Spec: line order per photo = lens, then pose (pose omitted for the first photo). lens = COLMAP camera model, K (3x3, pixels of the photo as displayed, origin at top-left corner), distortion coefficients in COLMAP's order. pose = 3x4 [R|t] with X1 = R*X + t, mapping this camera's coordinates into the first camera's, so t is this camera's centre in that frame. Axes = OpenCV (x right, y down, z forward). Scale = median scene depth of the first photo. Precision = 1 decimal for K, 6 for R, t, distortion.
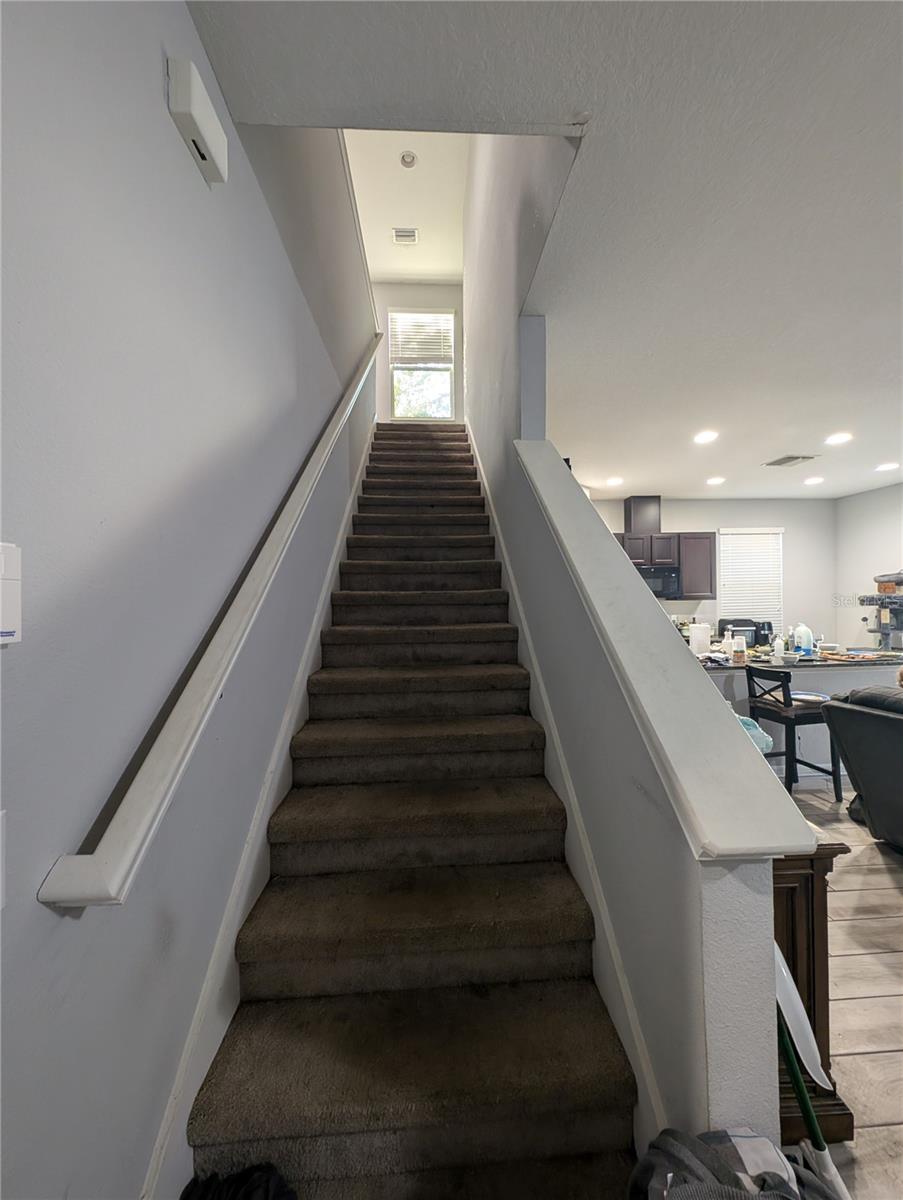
lens RADIAL K [[449.2, 0, 451.5], [0, 449.2, 600.0], [0, 0, 1]] dist [0.000820, 0.000045]
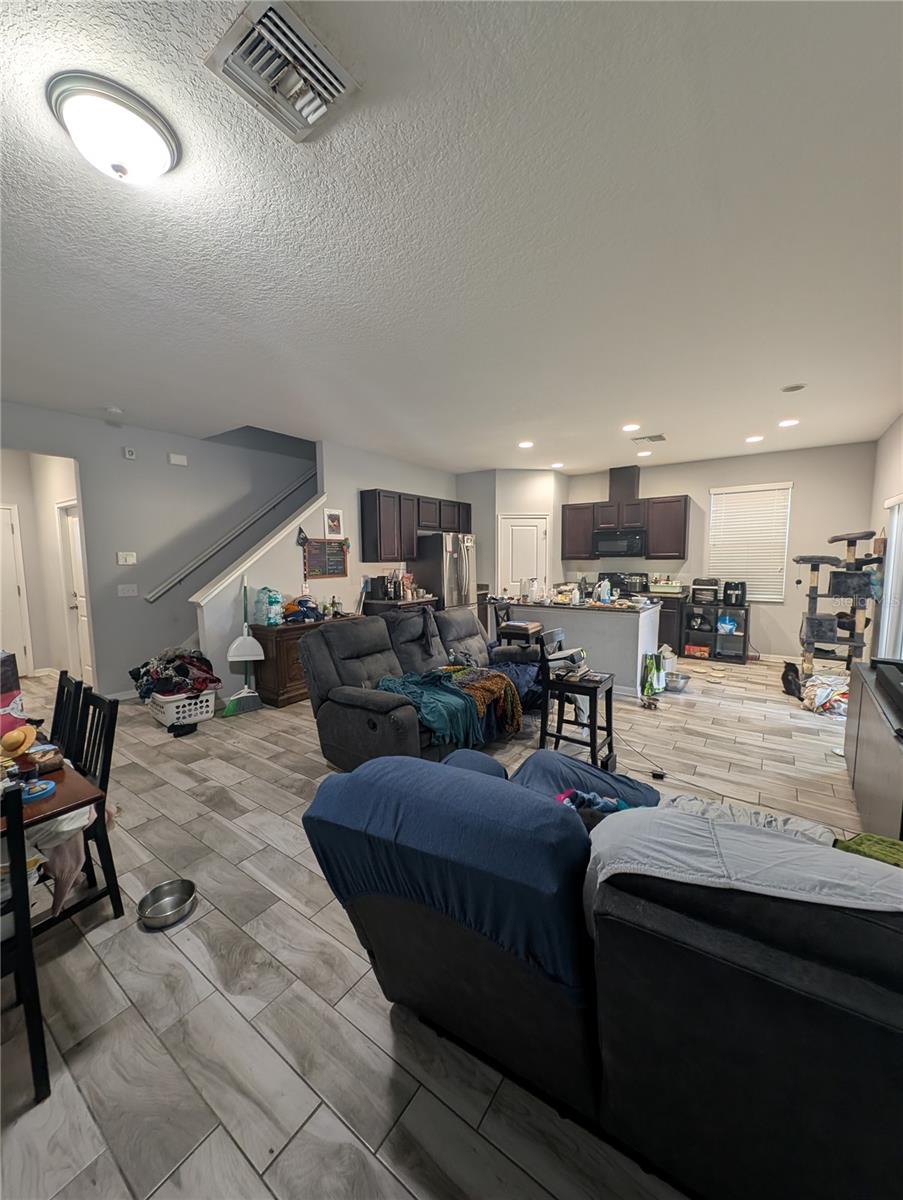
lens RADIAL K [[449.2, 0, 451.5], [0, 449.2, 600.0], [0, 0, 1]] dist [0.000820, 0.000045]
pose [[0.781168, 0.068623, -0.620539, 0.828019], [-0.002871, 0.994325, 0.106344, -0.016849], [0.624315, -0.081291, 0.776932, -0.181675]]
